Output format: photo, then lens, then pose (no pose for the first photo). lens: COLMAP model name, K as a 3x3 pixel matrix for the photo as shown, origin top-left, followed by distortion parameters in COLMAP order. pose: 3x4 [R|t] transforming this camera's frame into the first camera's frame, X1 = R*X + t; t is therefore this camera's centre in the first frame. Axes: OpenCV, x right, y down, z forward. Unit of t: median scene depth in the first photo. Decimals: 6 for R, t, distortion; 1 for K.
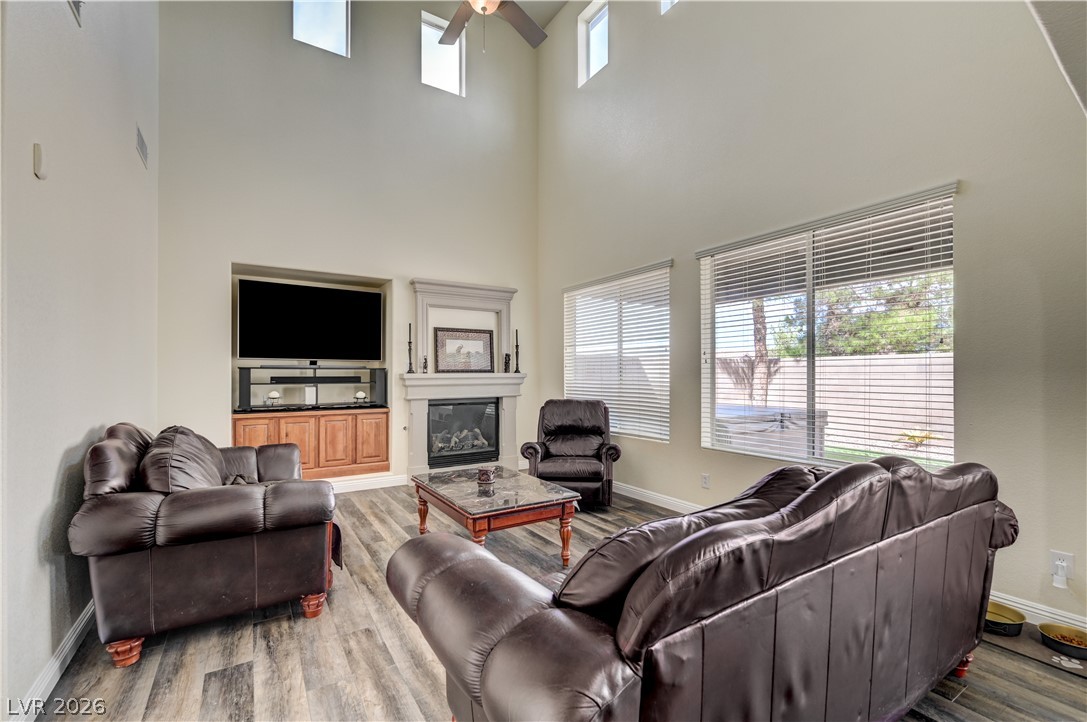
lens RADIAL K [[469.2, 0, 554.8], [0, 469.2, 373.1], [0, 0, 1]] dist [-0.000664, -0.000087]
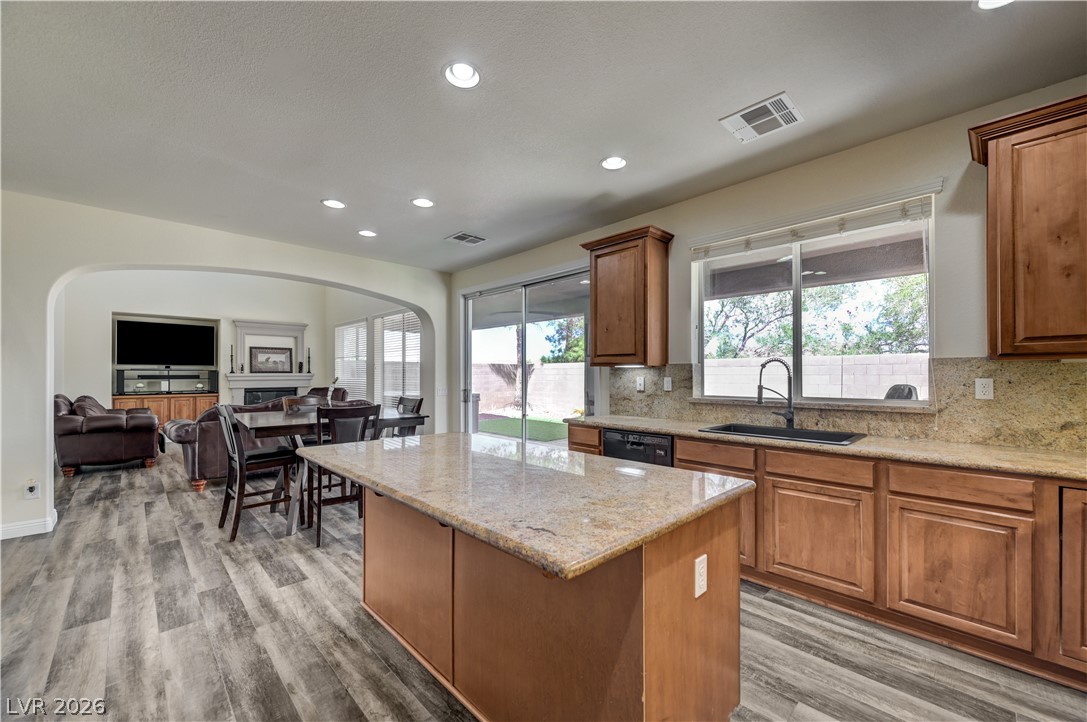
lens RADIAL K [[429.0, 0, 546.9], [0, 429.0, 371.3], [0, 0, 1]] dist [-0.000100, 0.000550]
pose [[0.981373, 0.002622, 0.192095, 0.543371], [-0.001727, 0.999987, -0.004826, -0.001522], [-0.192105, 0.004404, 0.981364, -0.804262]]
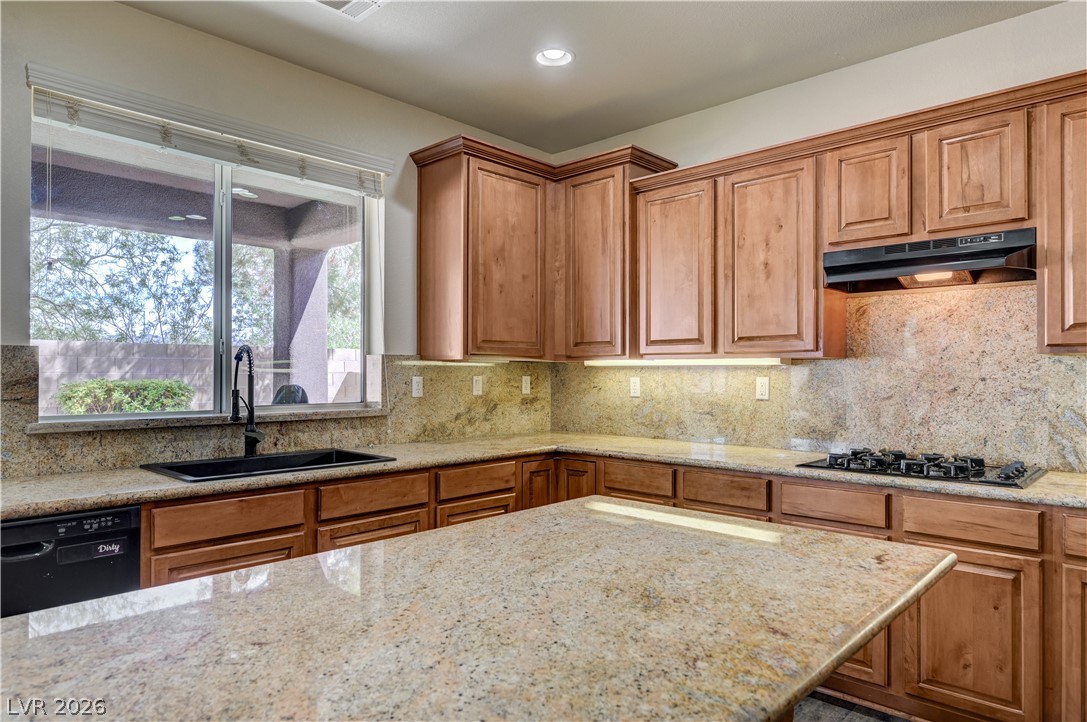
lens RADIAL K [[674.9, 0, 544.7], [0, 674.9, 370.2], [0, 0, 1]] dist [0.001132, 0.000503]
pose [[-0.234137, 0.006067, 0.972185, 0.364273], [-0.005379, 0.999957, -0.007535, 0.000802], [-0.972189, -0.006993, -0.234095, -0.438219]]
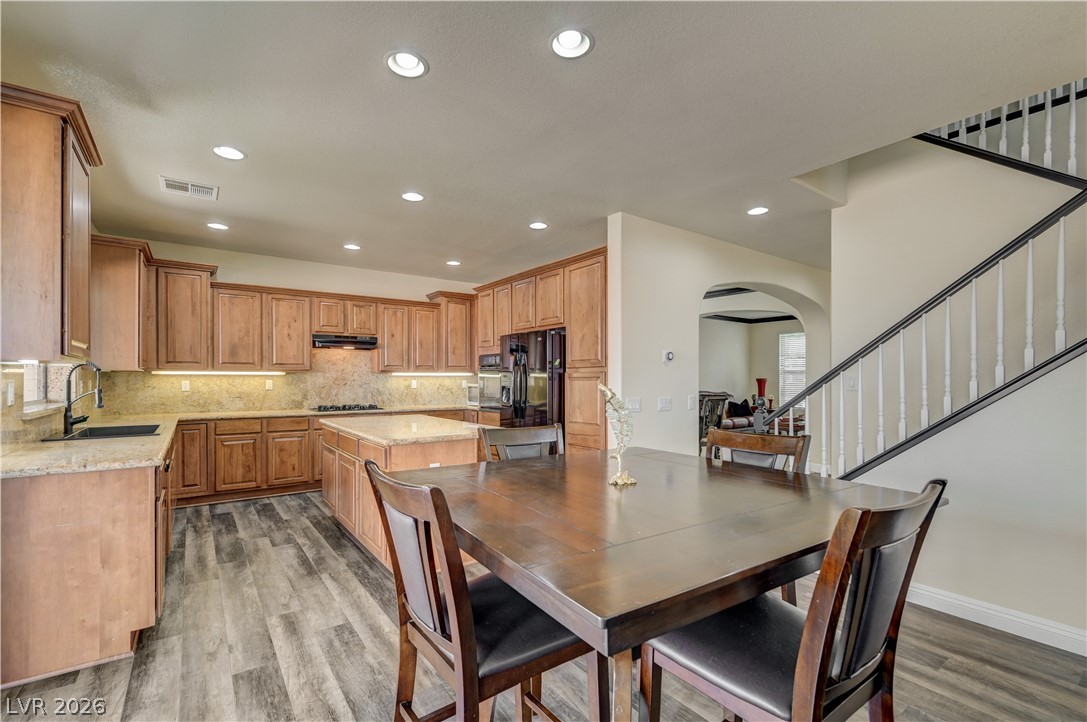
lens RADIAL K [[486.0, 0, 544.8], [0, 486.0, 379.0], [0, 0, 1]] dist [0.001830, 0.000231]
pose [[-0.998701, 0.000475, -0.050949, 0.388601], [0.000647, 0.999994, -0.003360, 0.003153], [0.050947, -0.003389, -0.998696, 0.294995]]
